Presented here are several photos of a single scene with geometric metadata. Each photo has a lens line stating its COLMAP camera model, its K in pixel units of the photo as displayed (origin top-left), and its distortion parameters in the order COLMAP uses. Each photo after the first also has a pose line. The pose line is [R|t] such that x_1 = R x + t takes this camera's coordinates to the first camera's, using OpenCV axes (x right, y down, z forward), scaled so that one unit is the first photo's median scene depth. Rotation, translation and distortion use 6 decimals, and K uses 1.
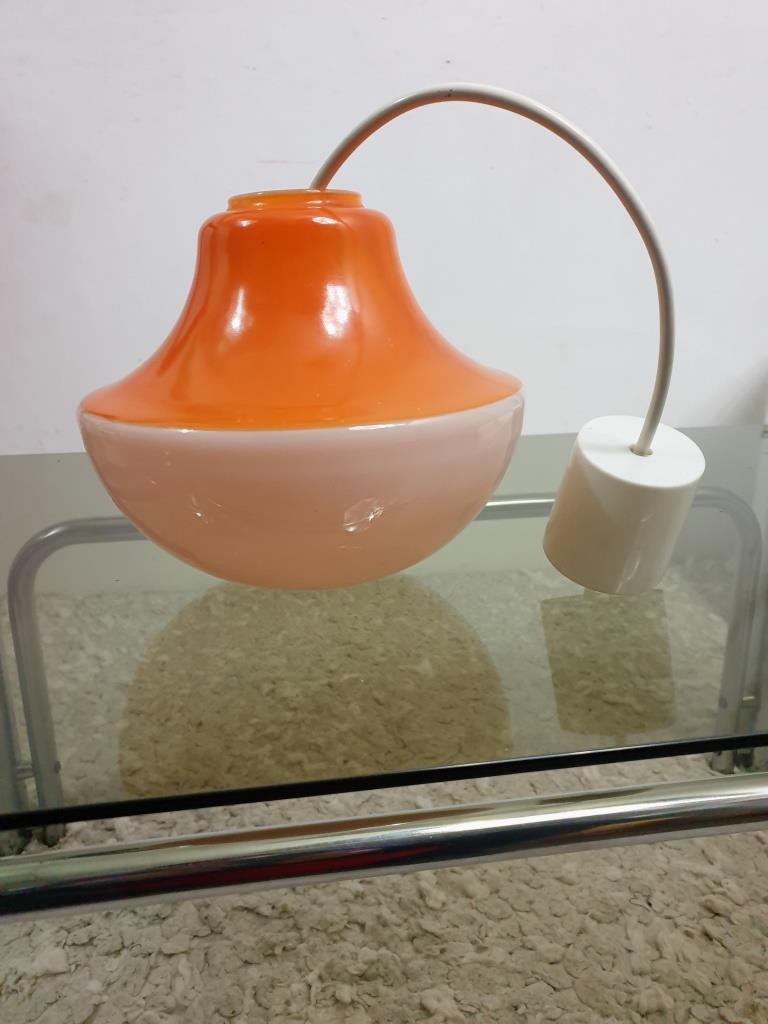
lens RADIAL K [[811.4, 0, 387.2], [0, 811.4, 514.1], [0, 0, 1]] dist [0.005615, -0.002014]
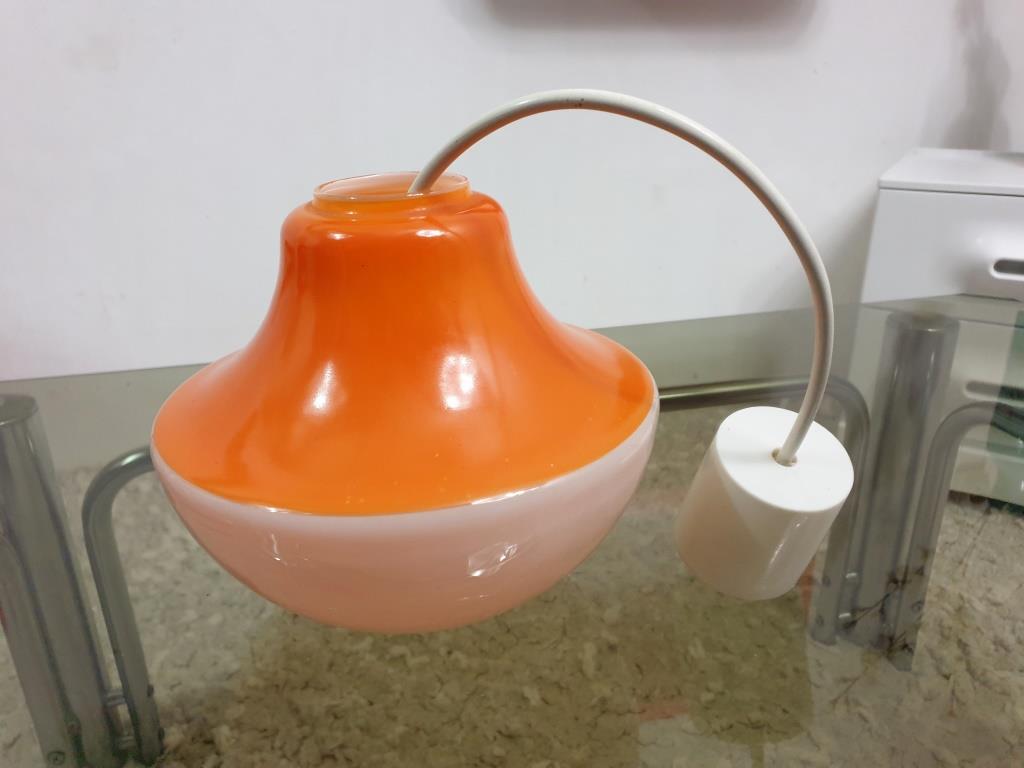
lens RADIAL K [[811.4, 0, 509.7], [0, 811.4, 382.3], [0, 0, 1]] dist [0.005615, -0.002014]
pose [[0.998157, -0.032458, 0.051277, -0.017916], [0.027406, 0.994973, 0.096325, -0.112487], [-0.054146, -0.094743, 0.994028, 0.051641]]
